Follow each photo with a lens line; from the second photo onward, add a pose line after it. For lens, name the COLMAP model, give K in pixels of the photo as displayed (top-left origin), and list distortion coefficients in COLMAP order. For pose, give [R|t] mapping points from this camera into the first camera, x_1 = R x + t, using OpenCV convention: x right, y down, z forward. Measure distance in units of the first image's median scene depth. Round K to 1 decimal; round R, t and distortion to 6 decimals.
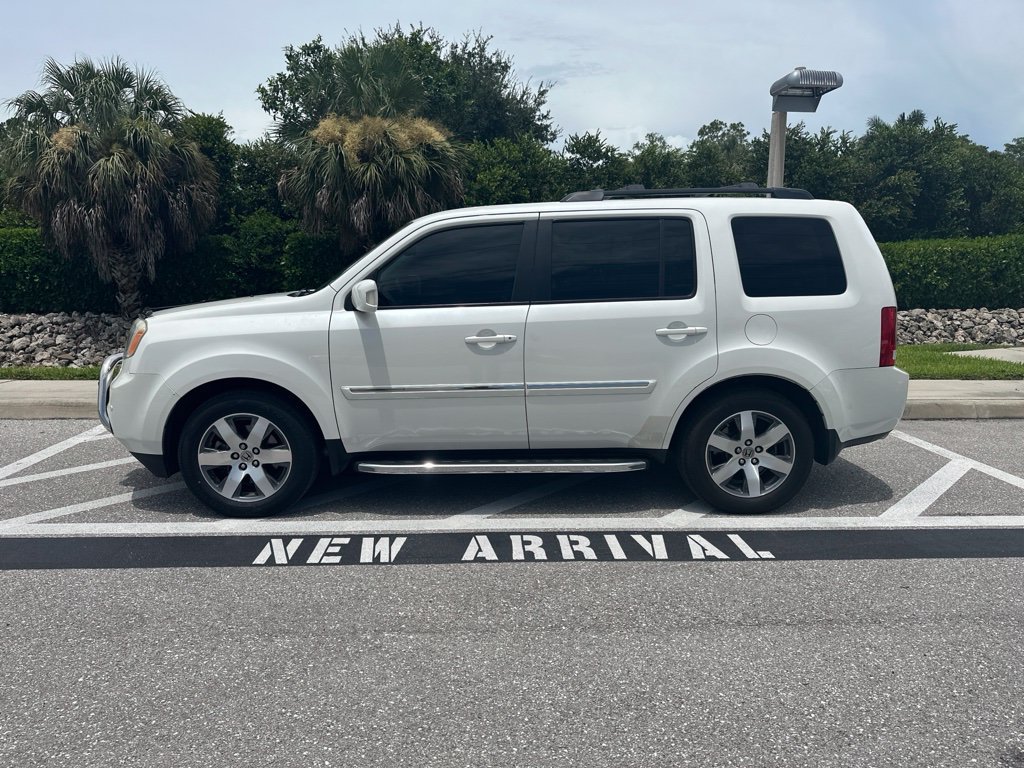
lens RADIAL K [[725.2, 0, 515.4], [0, 725.2, 384.8], [0, 0, 1]] dist [0.052651, -0.074787]
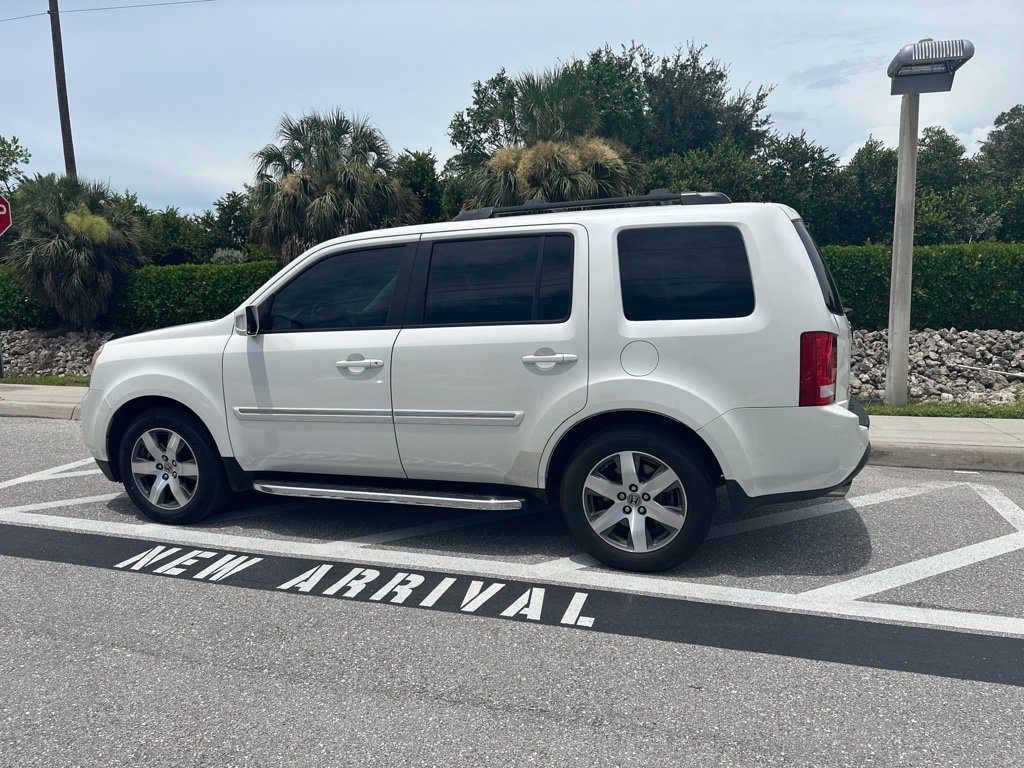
lens RADIAL K [[725.2, 0, 515.4], [0, 725.2, 384.8], [0, 0, 1]] dist [0.052651, -0.074787]
pose [[0.939208, 0.024886, -0.342447, 0.483504], [-0.033045, 0.999292, -0.018011, -0.023075], [0.341756, 0.028232, 0.939365, 0.141378]]
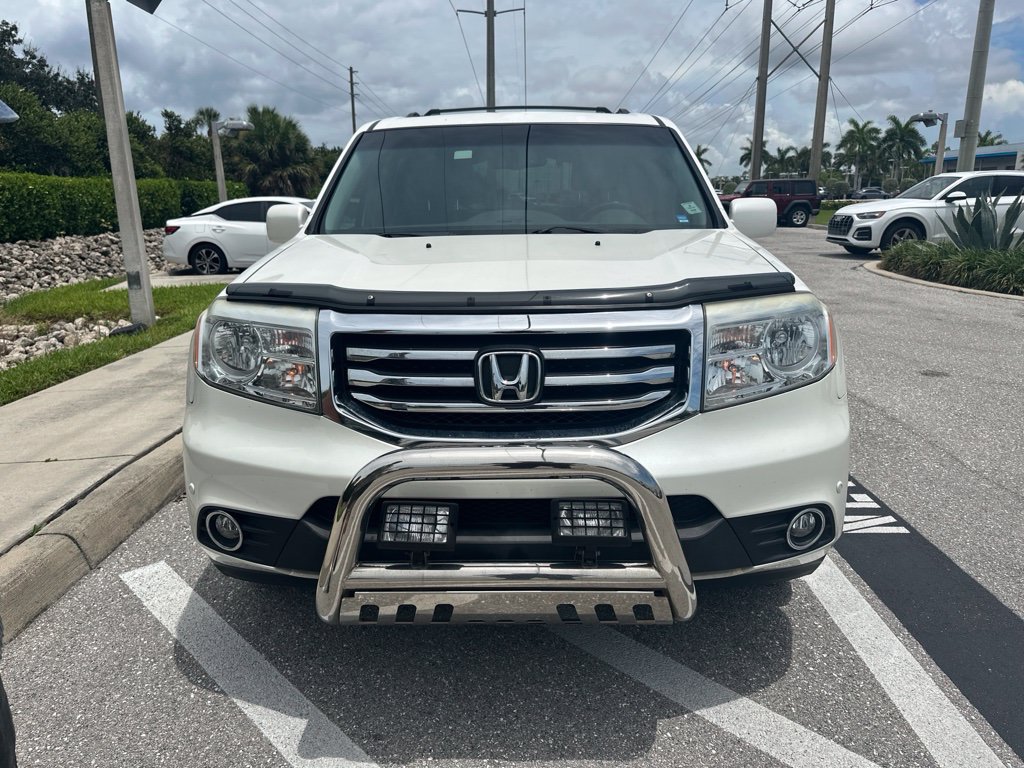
lens RADIAL K [[720.6, 0, 512.0], [0, 720.6, 384.0], [0, 0, 1]] dist [0.041210, -0.058516]
pose [[0.060468, -0.253513, 0.965440, -0.980481], [0.175850, 0.954788, 0.239701, -0.174149], [-0.982558, 0.155278, 0.102314, 1.131590]]
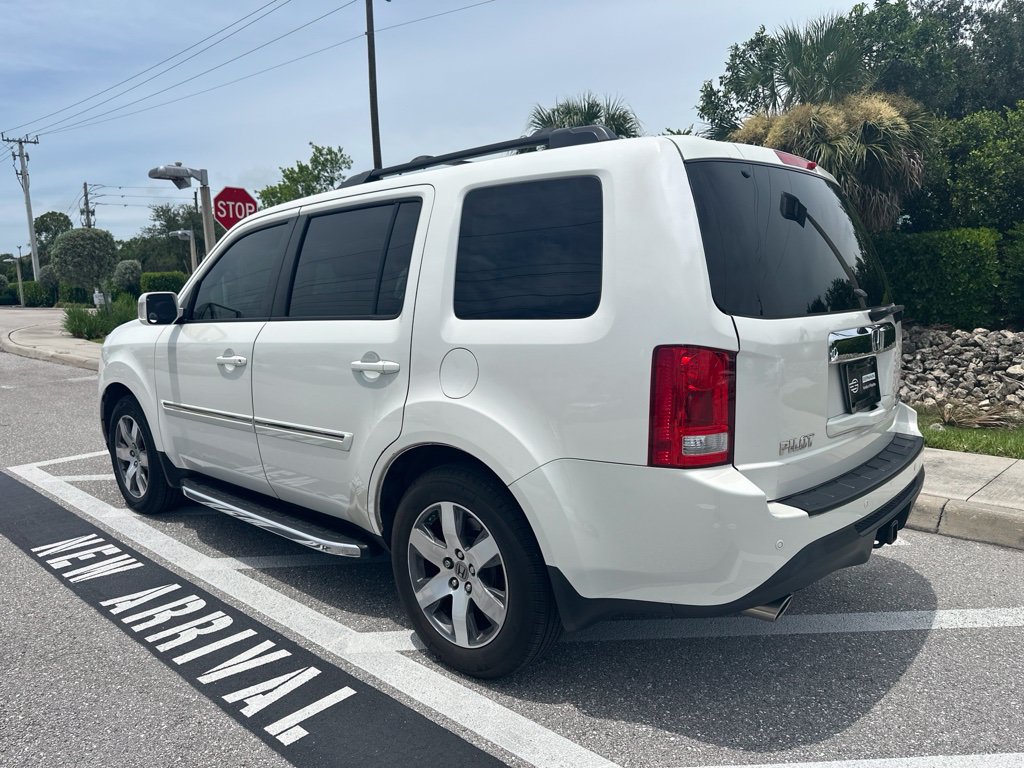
lens RADIAL K [[732.6, 0, 512.8], [0, 732.6, 377.1], [0, 0, 1]] dist [0.042028, -0.061688]
pose [[0.710094, 0.074372, -0.700168, 0.778273], [-0.092791, 0.995617, 0.011648, -0.081317], [0.697966, 0.056698, 0.713883, 0.586405]]
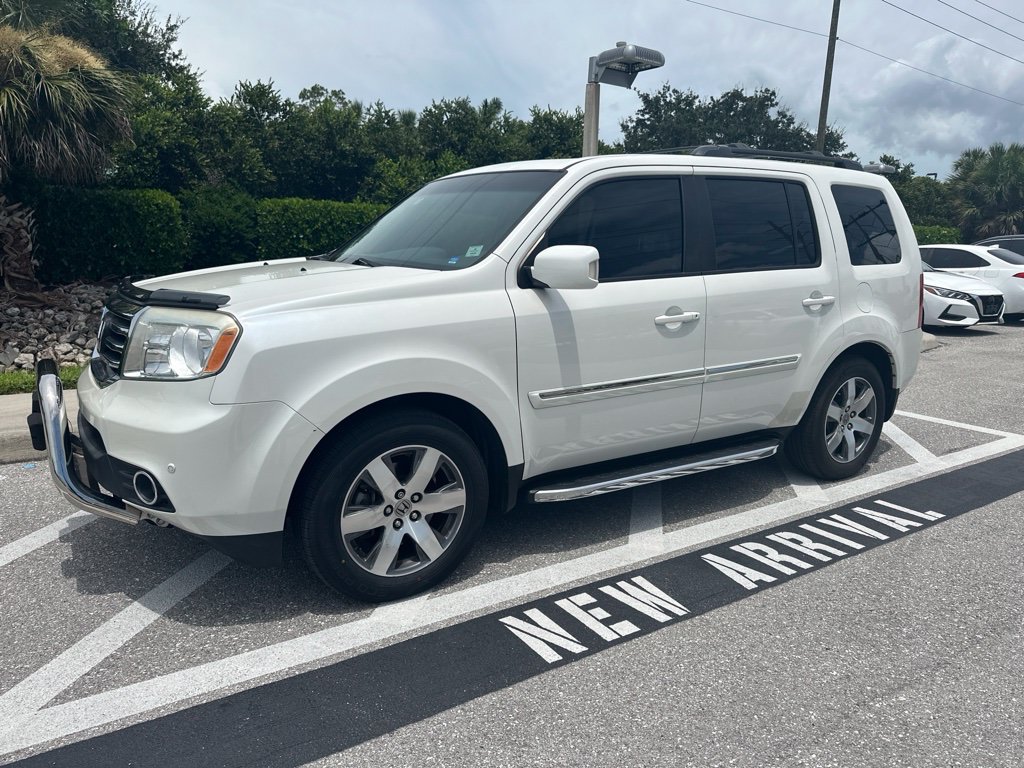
lens RADIAL K [[720.6, 0, 512.0], [0, 720.6, 384.0], [0, 0, 1]] dist [0.041210, -0.058516]
pose [[0.856953, -0.088331, 0.507769, -0.598063], [0.066881, 0.995932, 0.060378, -0.048444], [-0.511037, -0.017781, 0.859375, 0.371370]]
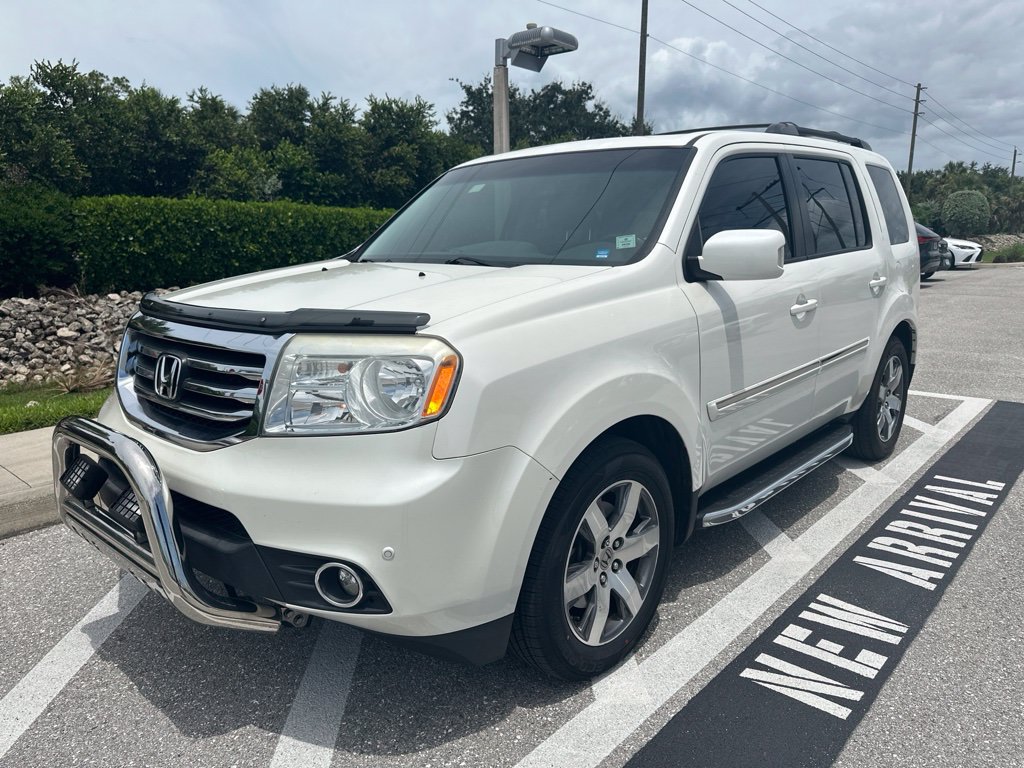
lens RADIAL K [[724.7, 0, 512.0], [0, 724.7, 384.0], [0, 0, 1]] dist [0.002739, -0.007543]
pose [[0.700835, -0.157654, 0.695684, -0.762117], [0.130110, 0.987163, 0.092634, -0.089730], [-0.701357, 0.025594, 0.712350, 0.646570]]
